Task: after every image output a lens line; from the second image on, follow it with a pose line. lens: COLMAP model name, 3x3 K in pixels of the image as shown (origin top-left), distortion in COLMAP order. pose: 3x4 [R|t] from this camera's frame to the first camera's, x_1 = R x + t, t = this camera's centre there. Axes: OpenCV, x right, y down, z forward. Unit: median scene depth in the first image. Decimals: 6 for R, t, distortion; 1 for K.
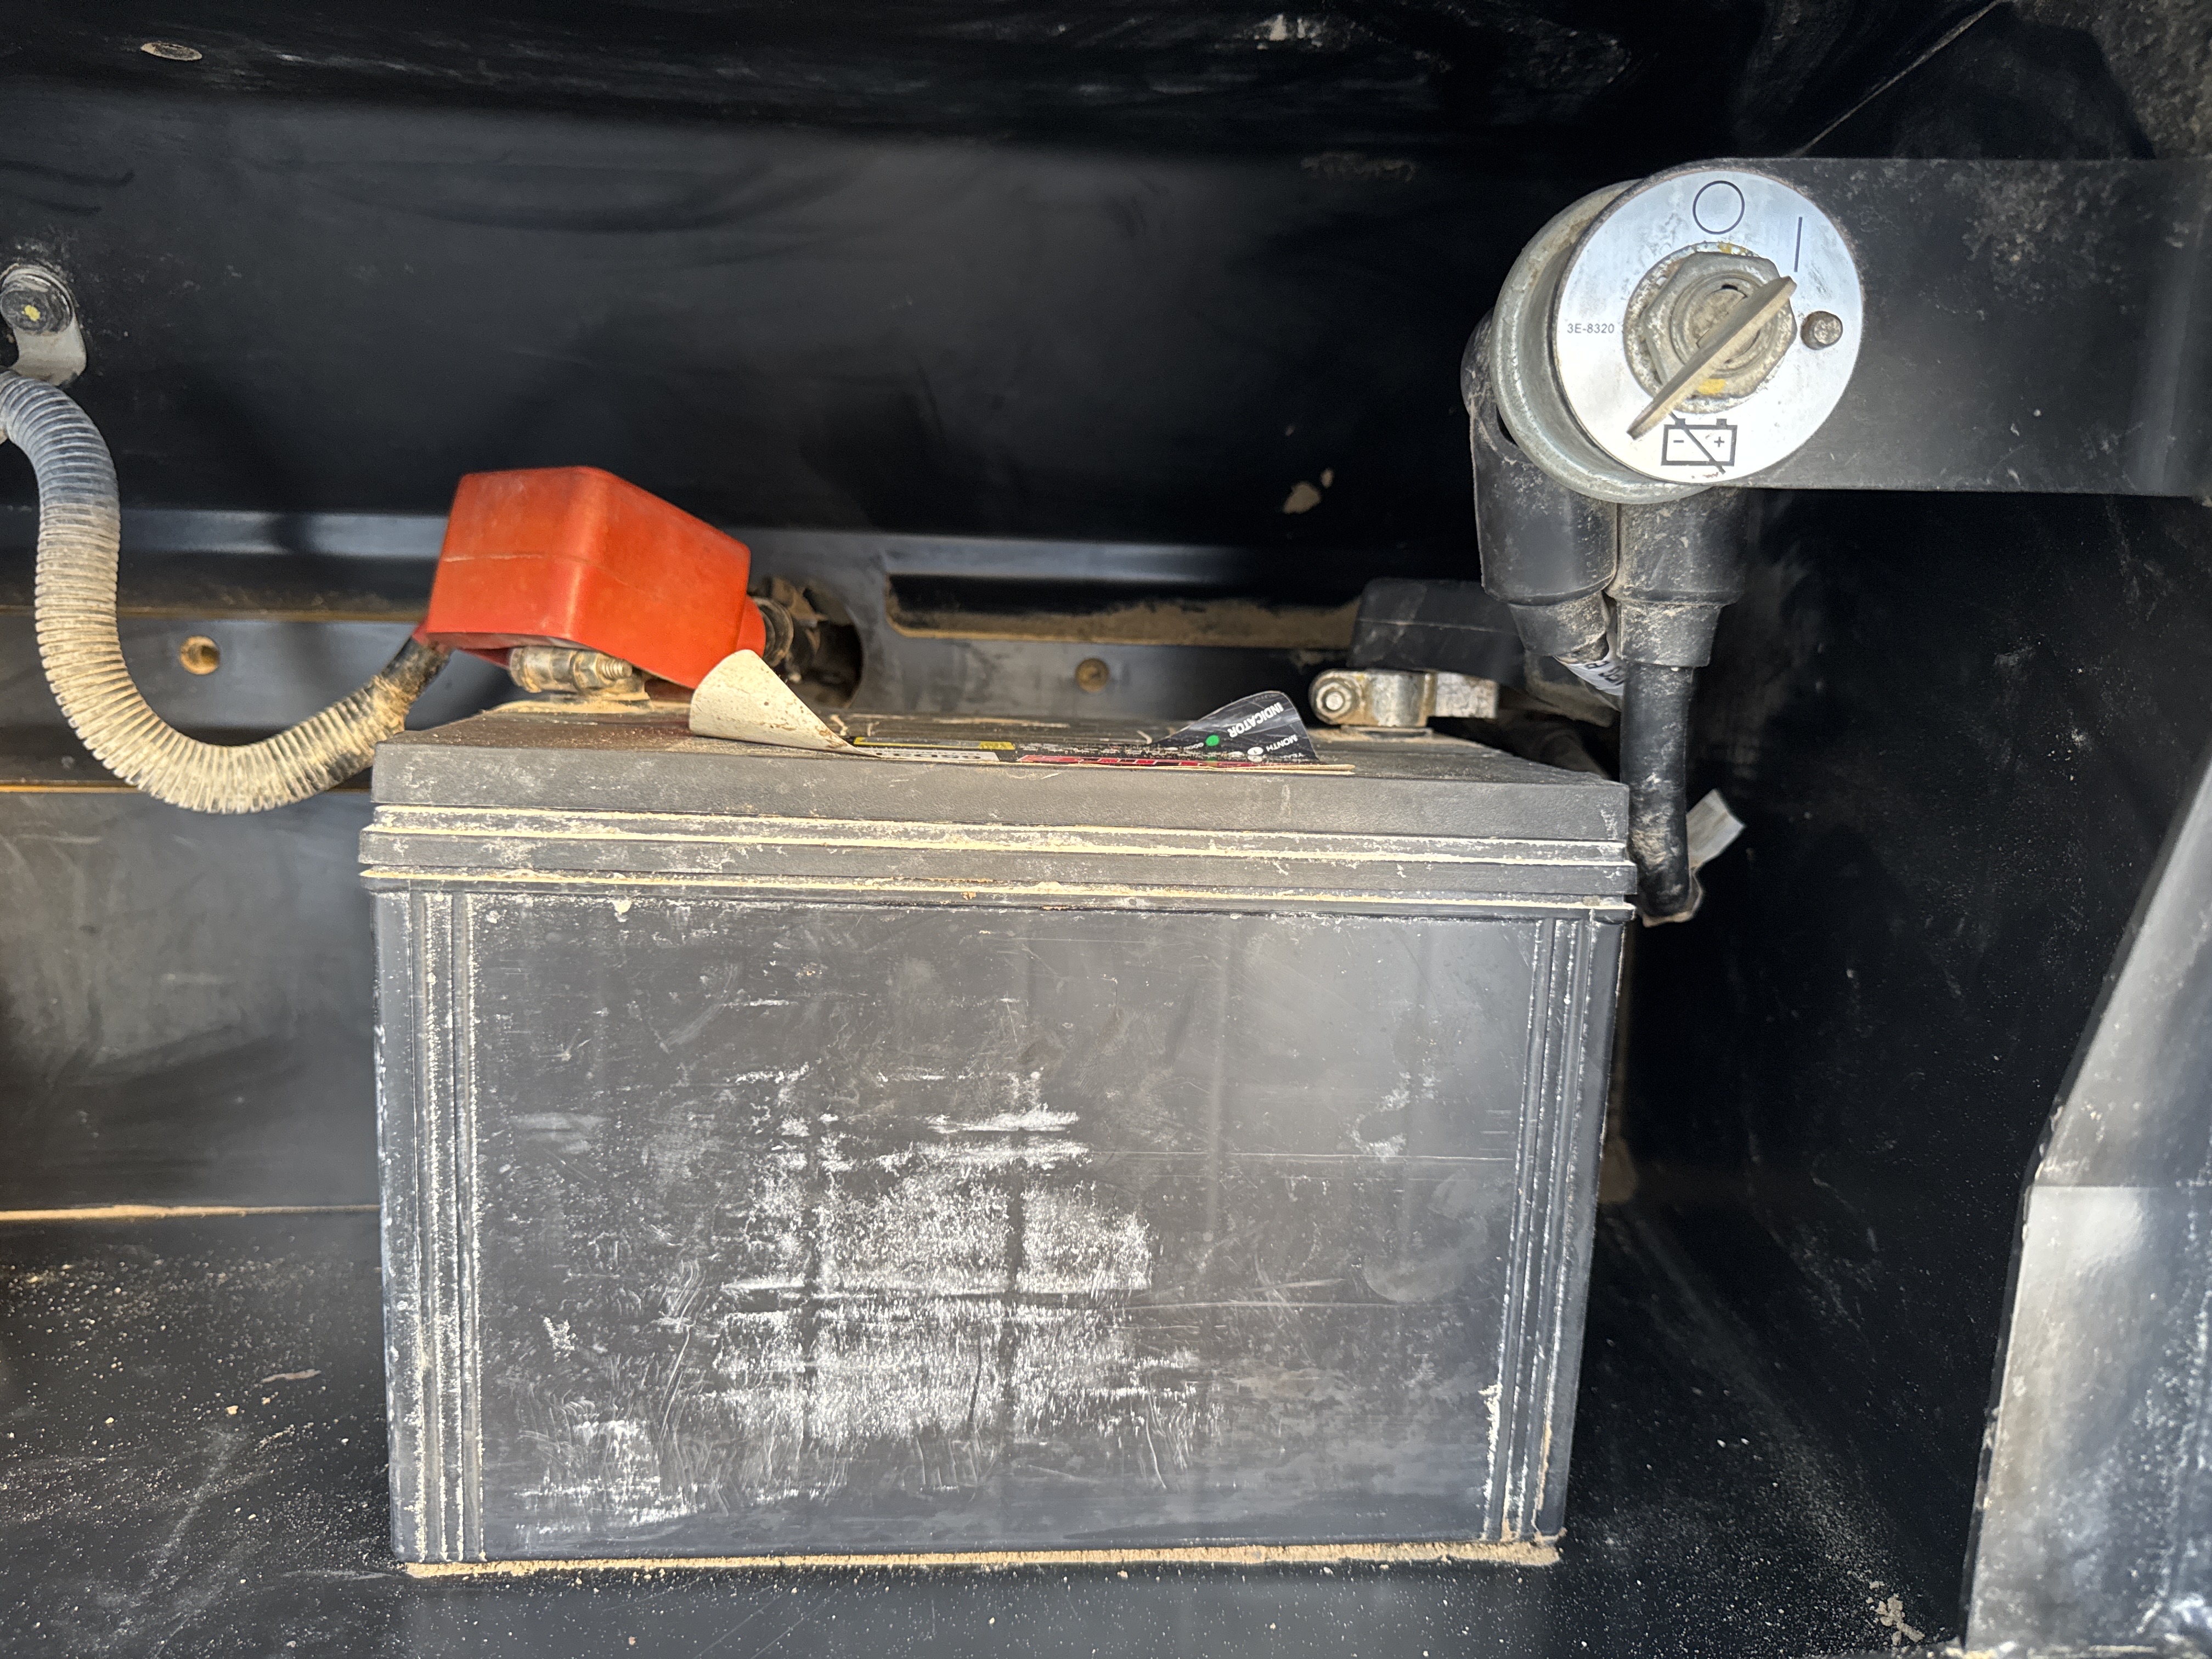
lens RADIAL K [[1553.0, 0, 1106.9], [0, 1553.0, 854.4], [0, 0, 1]] dist [0.137537, -0.227220]
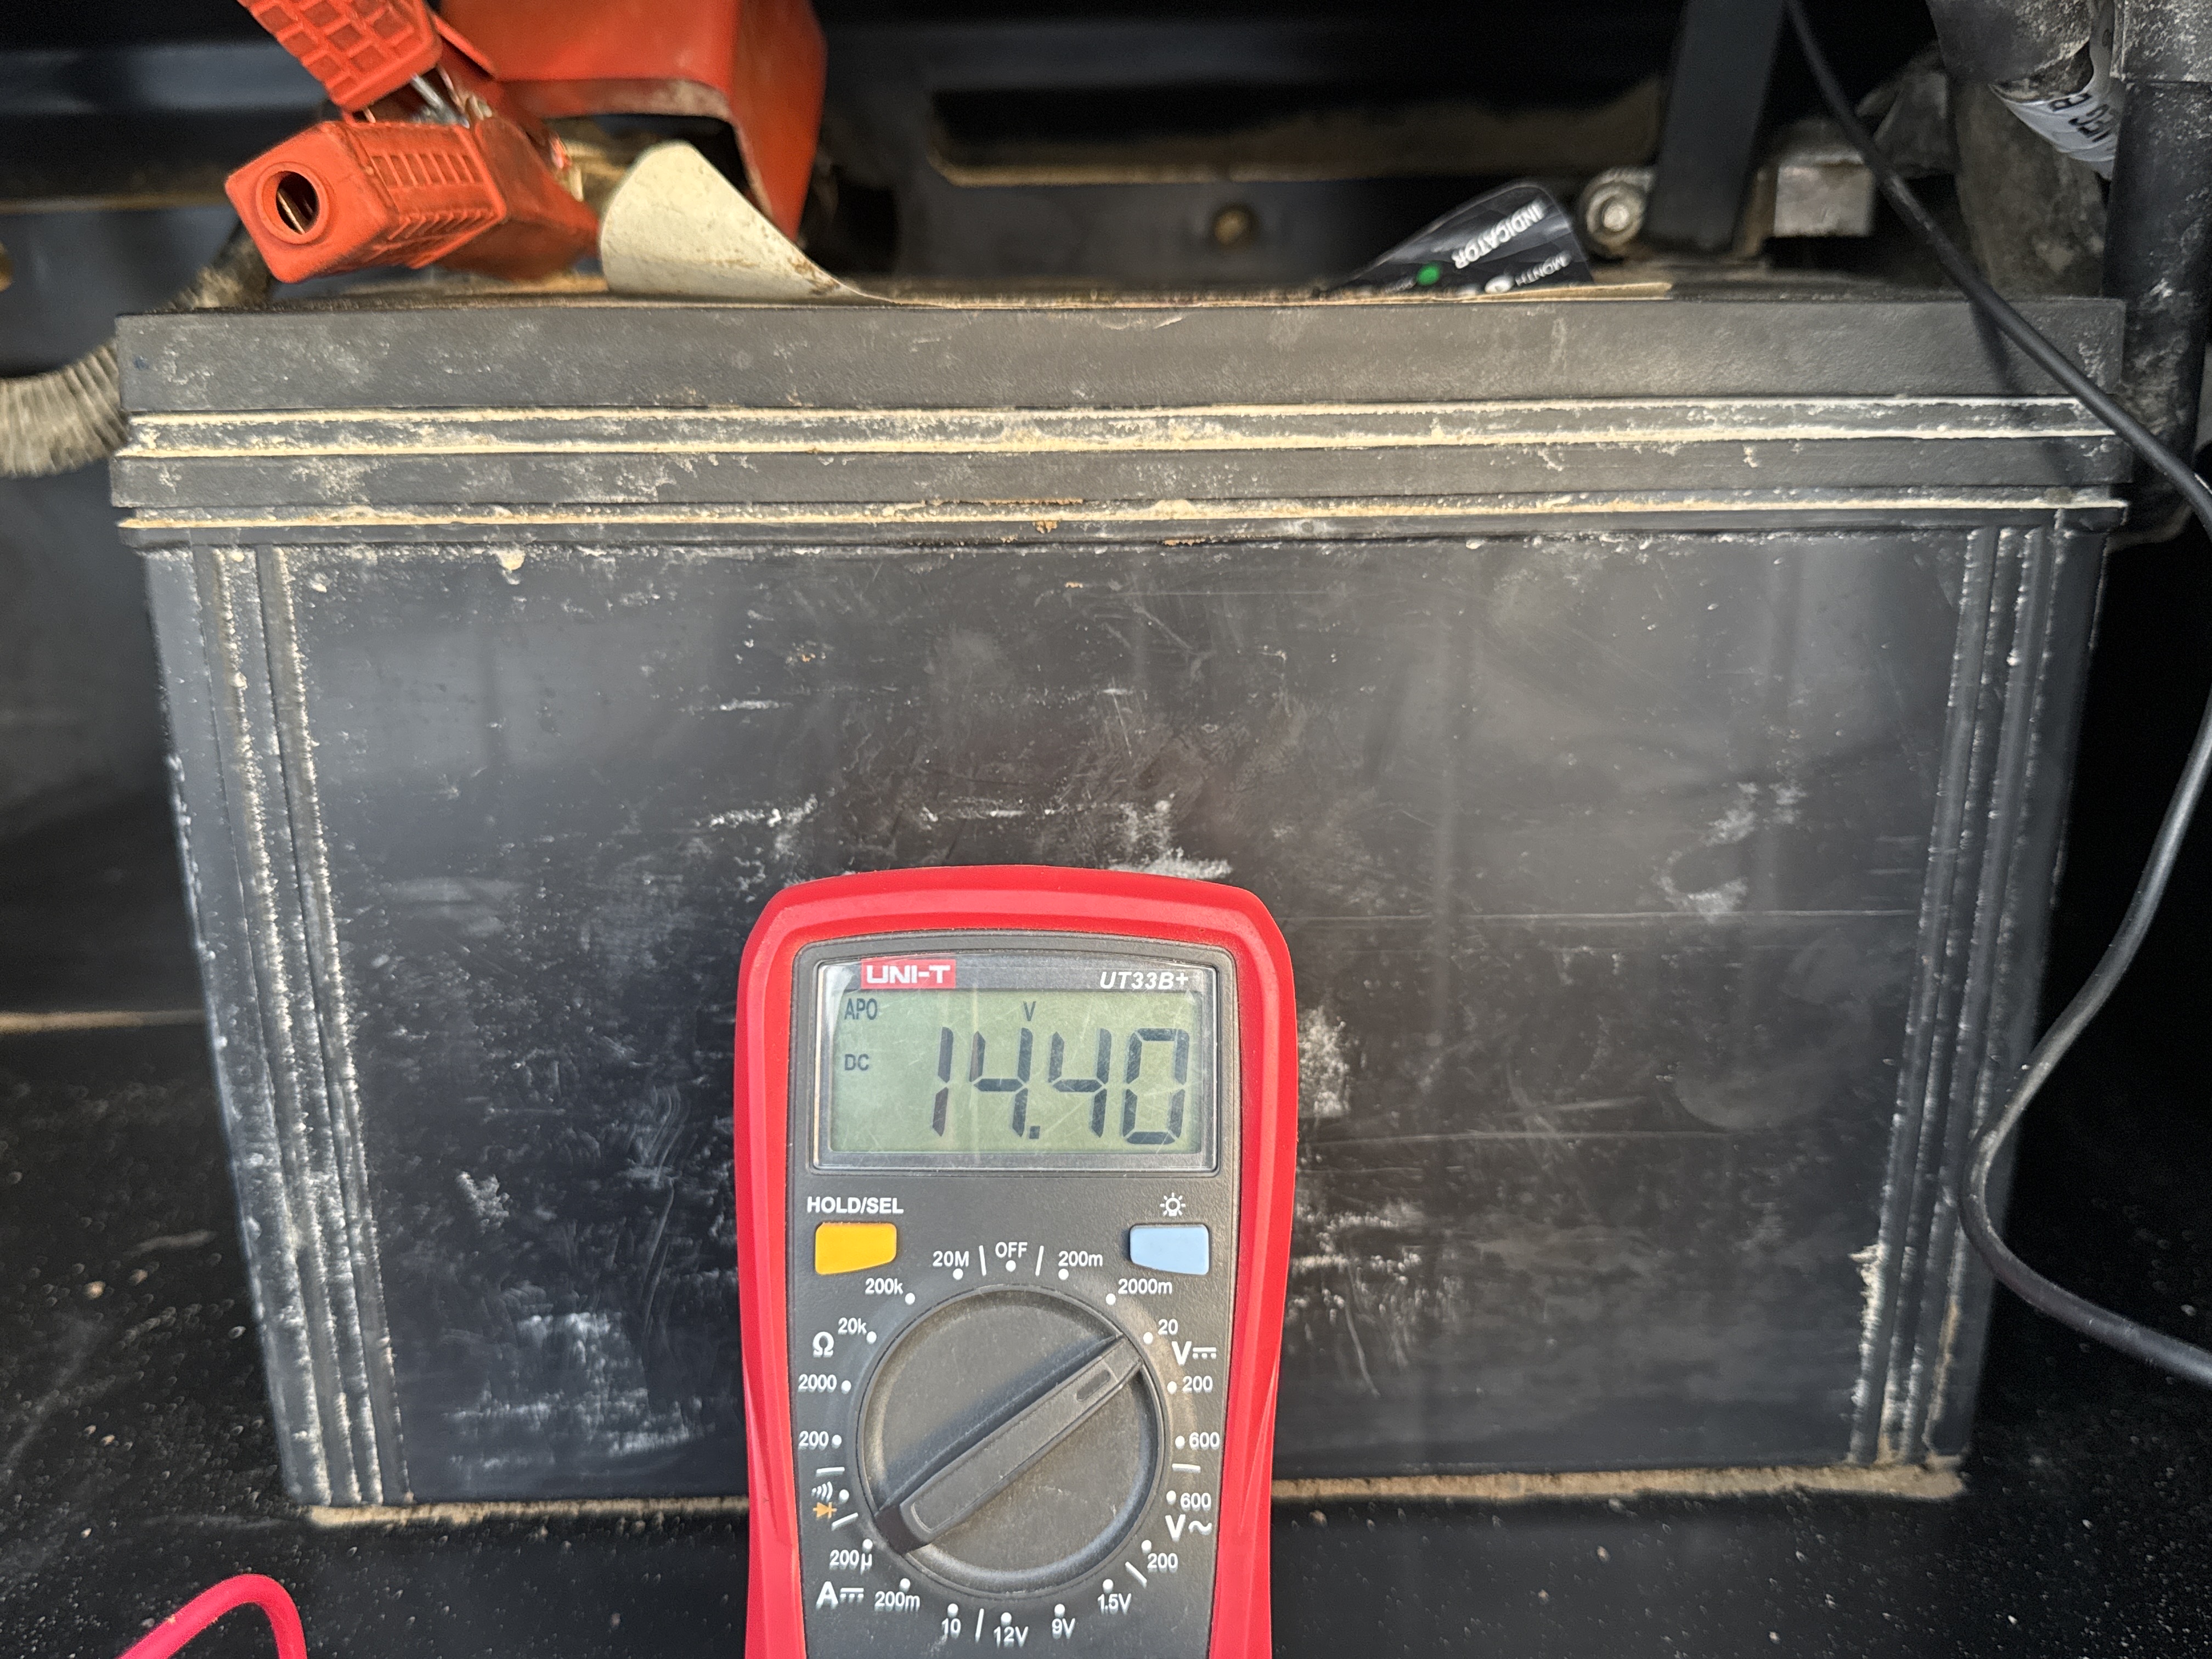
lens RADIAL K [[1904.1, 0, 1106.0], [0, 1904.1, 829.5], [0, 0, 1]] dist [0.175476, -0.367050]
pose [[0.996045, -0.028766, -0.084065, -0.002944], [0.040380, 0.989343, 0.139893, 0.039306], [0.079145, -0.142734, 0.986592, 0.212489]]
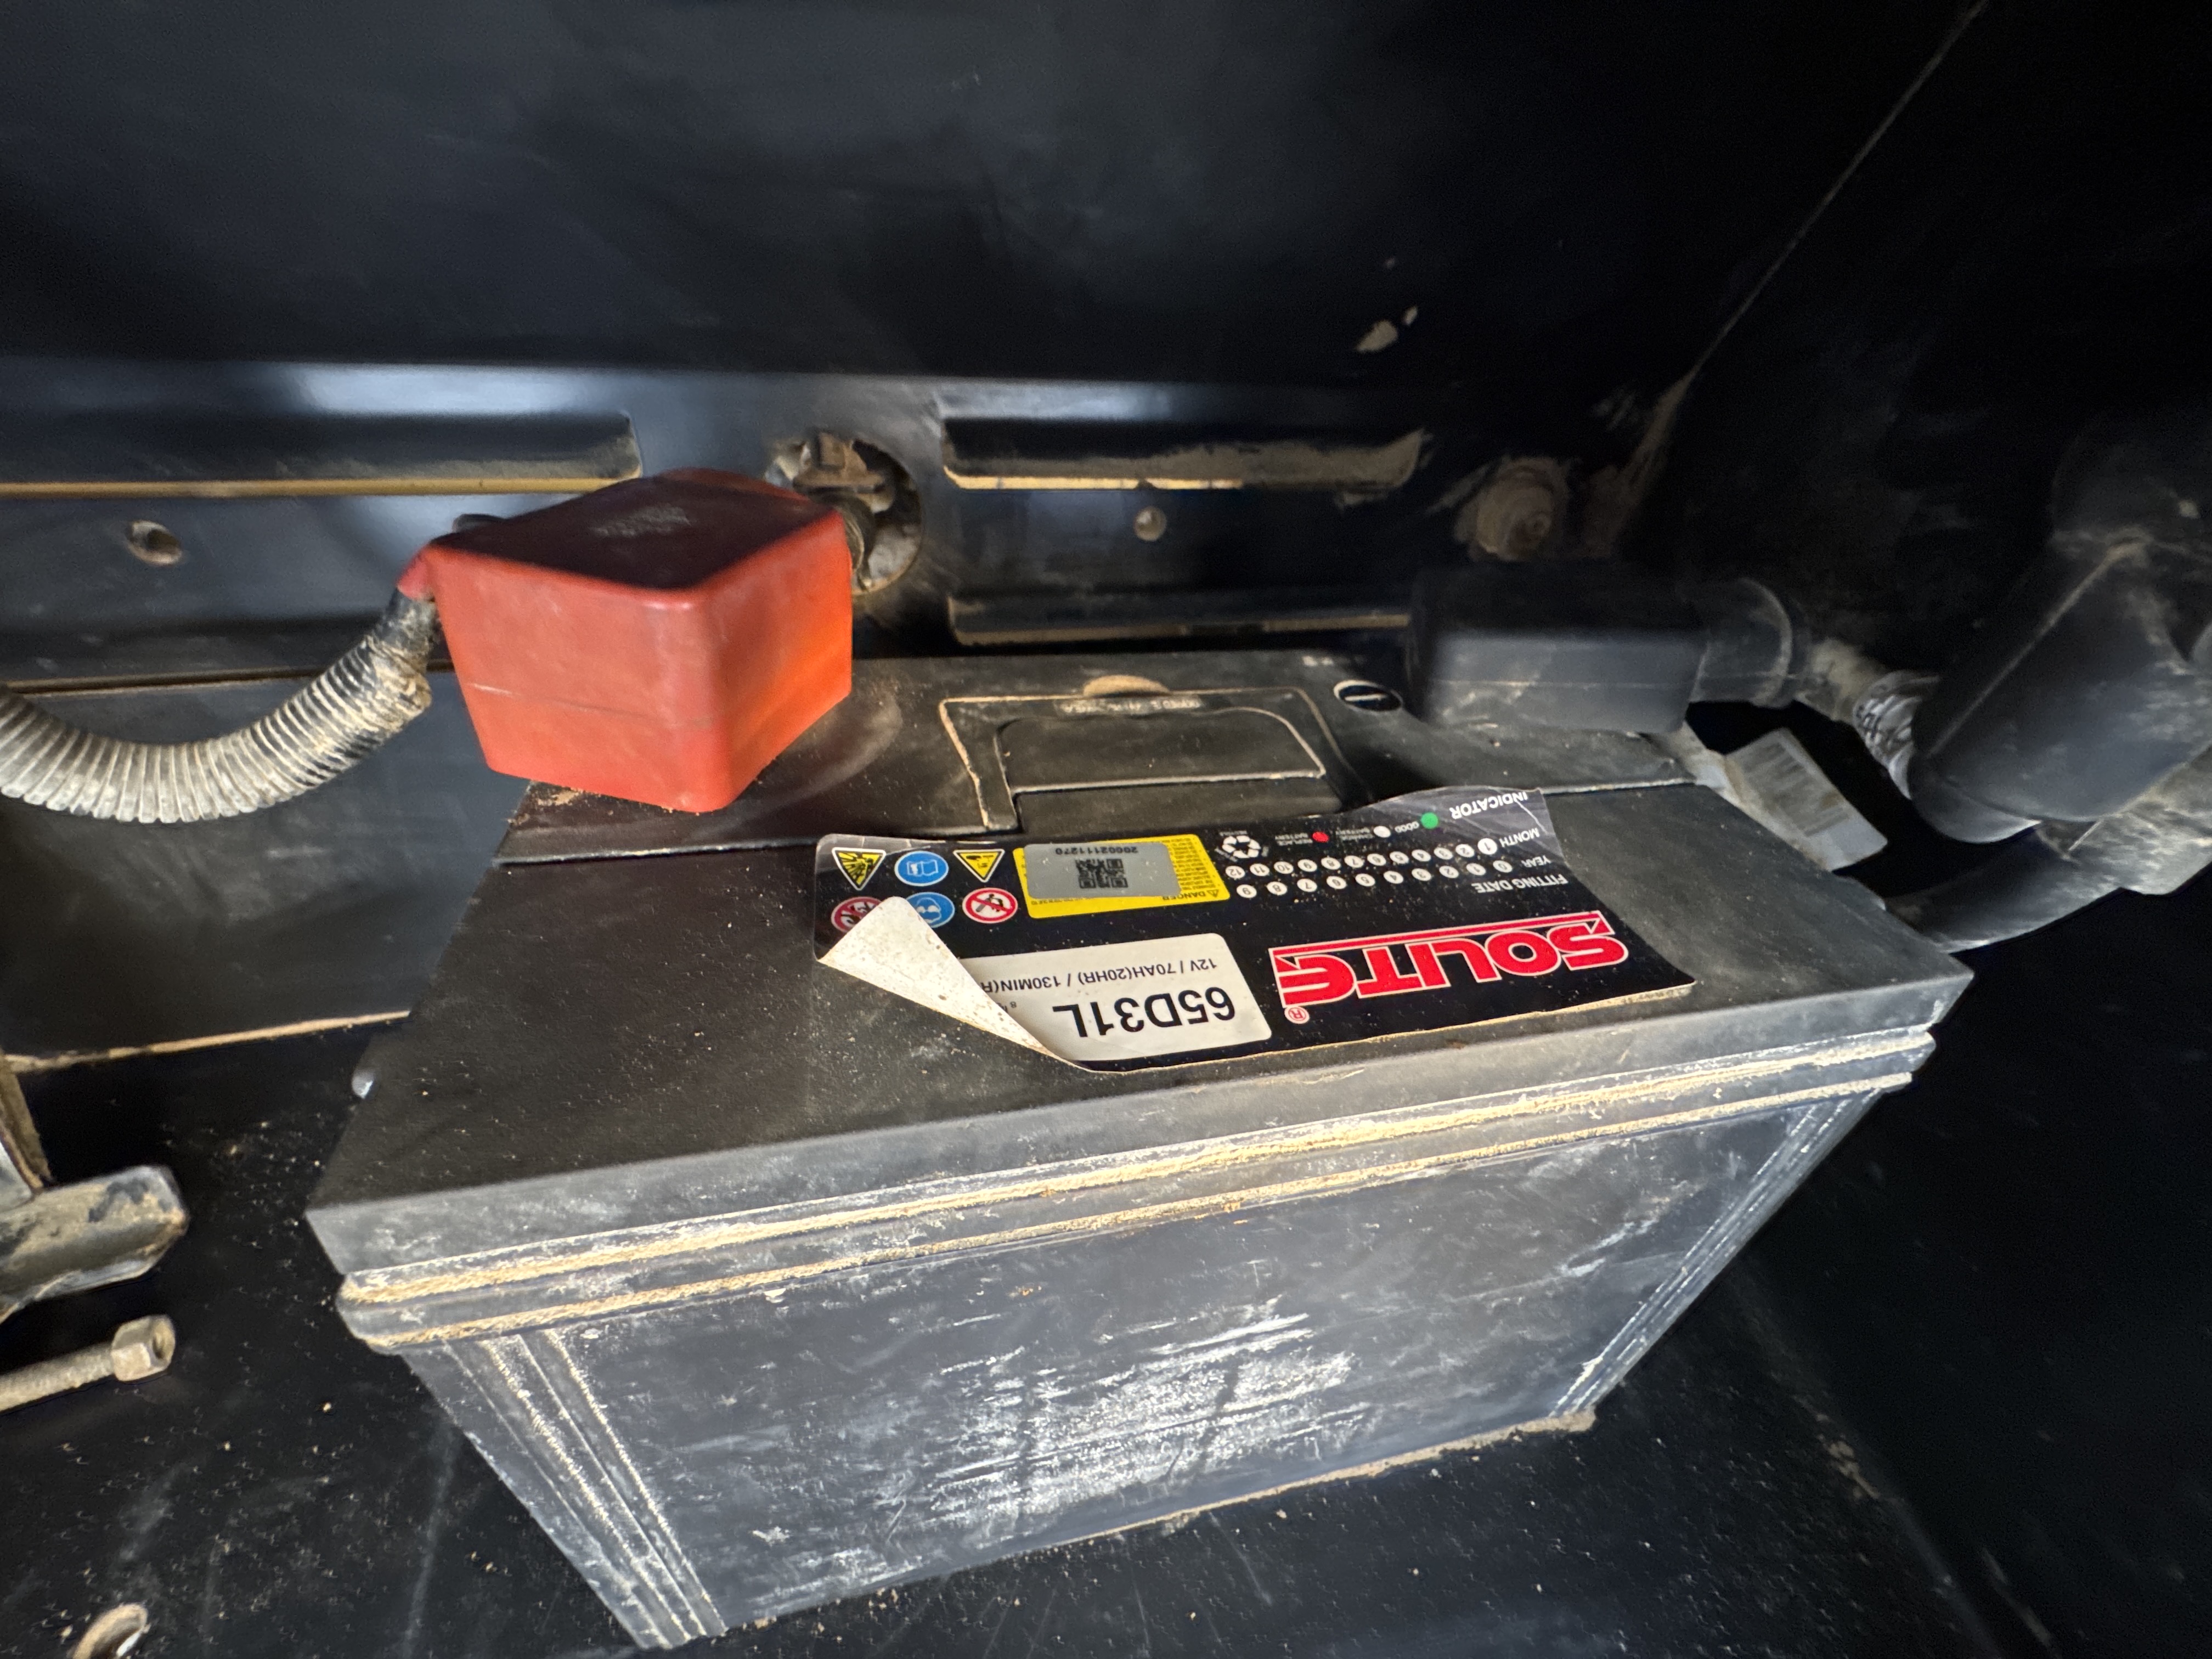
lens RADIAL K [[878.0, 0, 1112.6], [0, 878.0, 825.2], [0, 0, 1]] dist [0.000967, 0.000120]
pose [[0.991667, -0.041436, 0.121983, -0.185419], [-0.017550, 0.894587, 0.446550, -0.323669], [-0.127628, -0.444970, 0.886405, 0.682342]]
